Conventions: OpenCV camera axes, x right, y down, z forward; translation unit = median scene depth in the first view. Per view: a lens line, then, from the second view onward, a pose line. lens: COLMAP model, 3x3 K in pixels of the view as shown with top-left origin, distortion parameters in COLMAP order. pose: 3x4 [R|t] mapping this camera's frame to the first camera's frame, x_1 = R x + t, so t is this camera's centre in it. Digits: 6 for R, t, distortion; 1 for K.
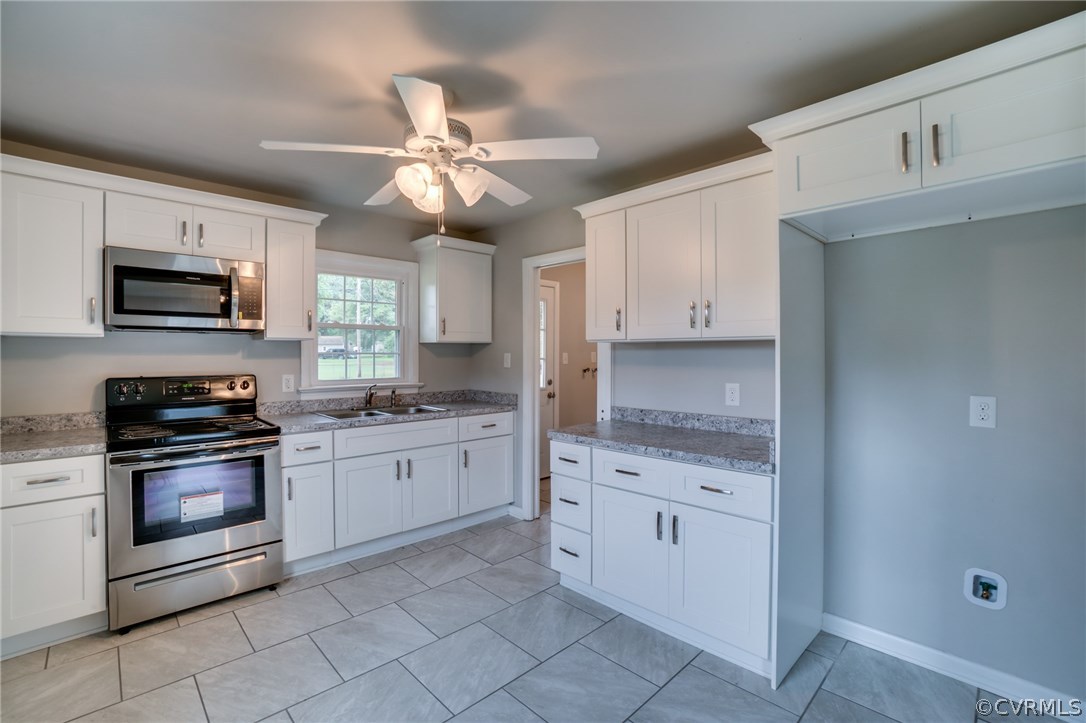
lens RADIAL K [[480.7, 0, 534.5], [0, 480.7, 358.6], [0, 0, 1]] dist [-0.065731, 0.023756]
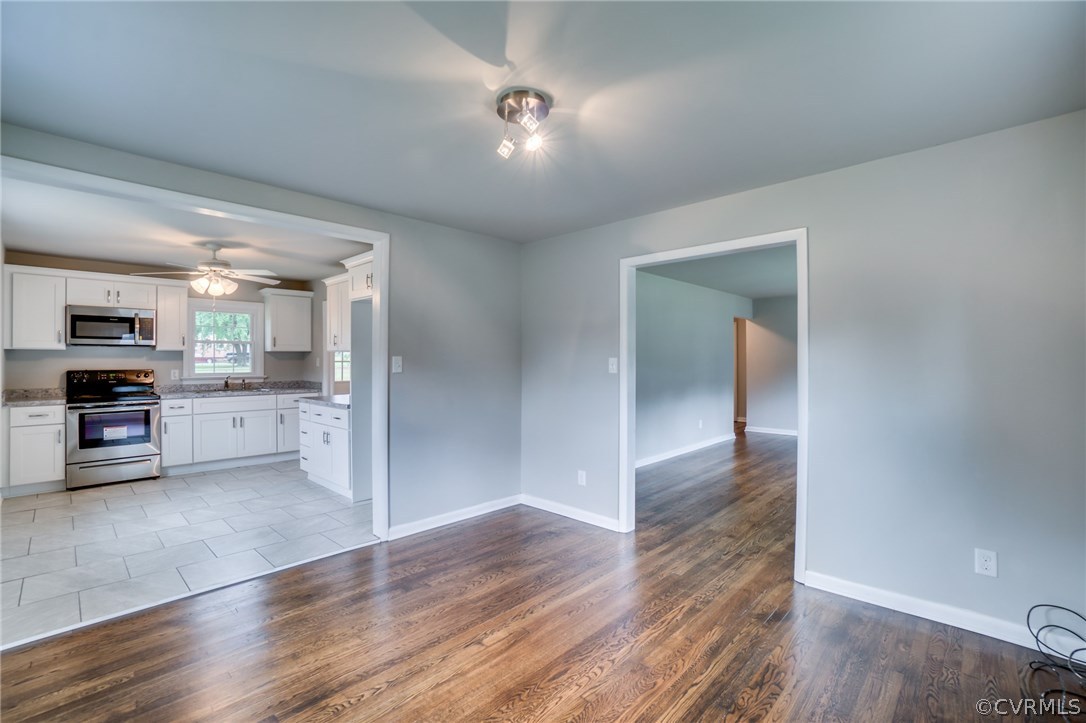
lens RADIAL K [[485.3, 0, 538.4], [0, 485.3, 359.7], [0, 0, 1]] dist [-0.058604, 0.020322]
pose [[0.999228, -0.000170, 0.039297, 0.879593], [0.000483, 0.999968, -0.007953, 0.012448], [-0.039294, 0.007966, 0.999196, -0.934924]]
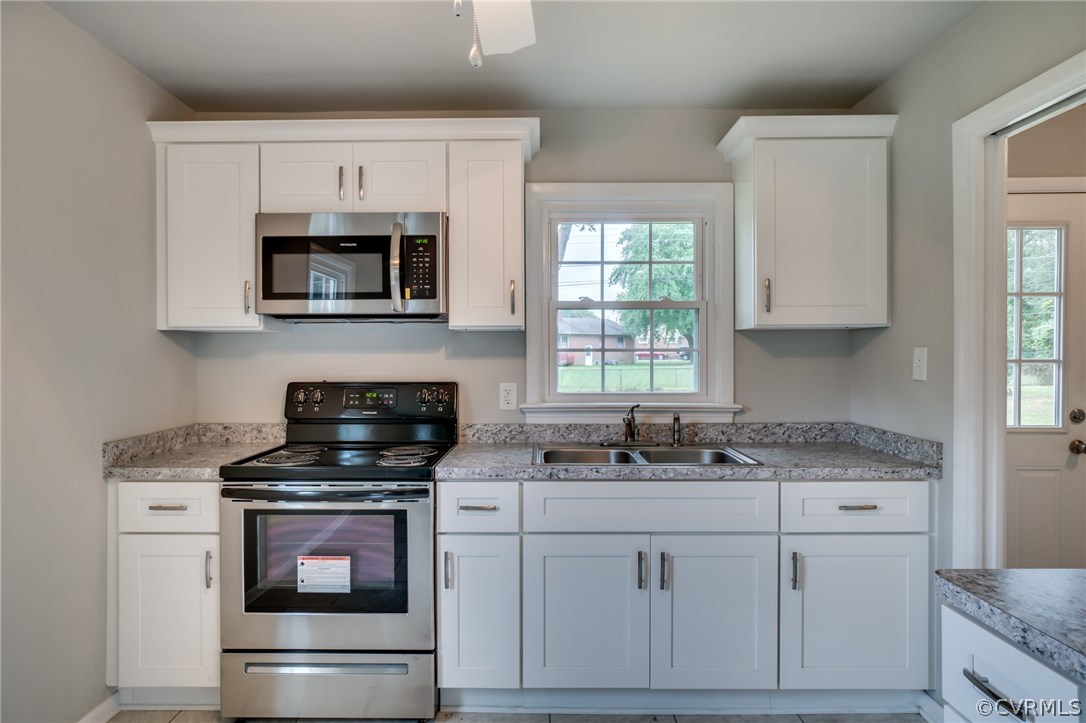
lens RADIAL K [[632.4, 0, 536.7], [0, 632.4, 359.2], [0, 0, 1]] dist [-0.005809, 0.002396]
pose [[0.721537, 0.001945, -0.692374, 0.126579], [-0.003494, 0.999994, -0.000832, 0.001739], [0.692368, 0.003019, 0.721539, 0.458371]]
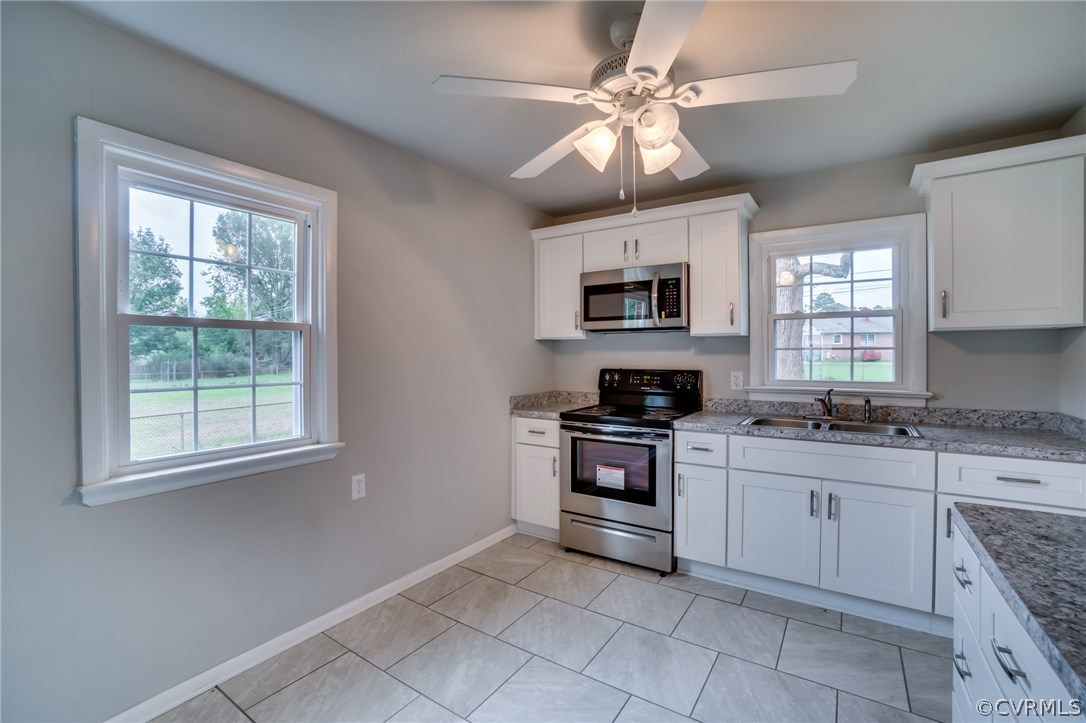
lens RADIAL K [[480.7, 0, 534.5], [0, 480.7, 358.6], [0, 0, 1]] dist [-0.065731, 0.023756]
pose [[0.215615, 0.009490, -0.976432, 0.374724], [-0.004231, 0.999952, 0.008784, 0.000855], [0.976469, 0.002237, 0.215645, 0.453692]]
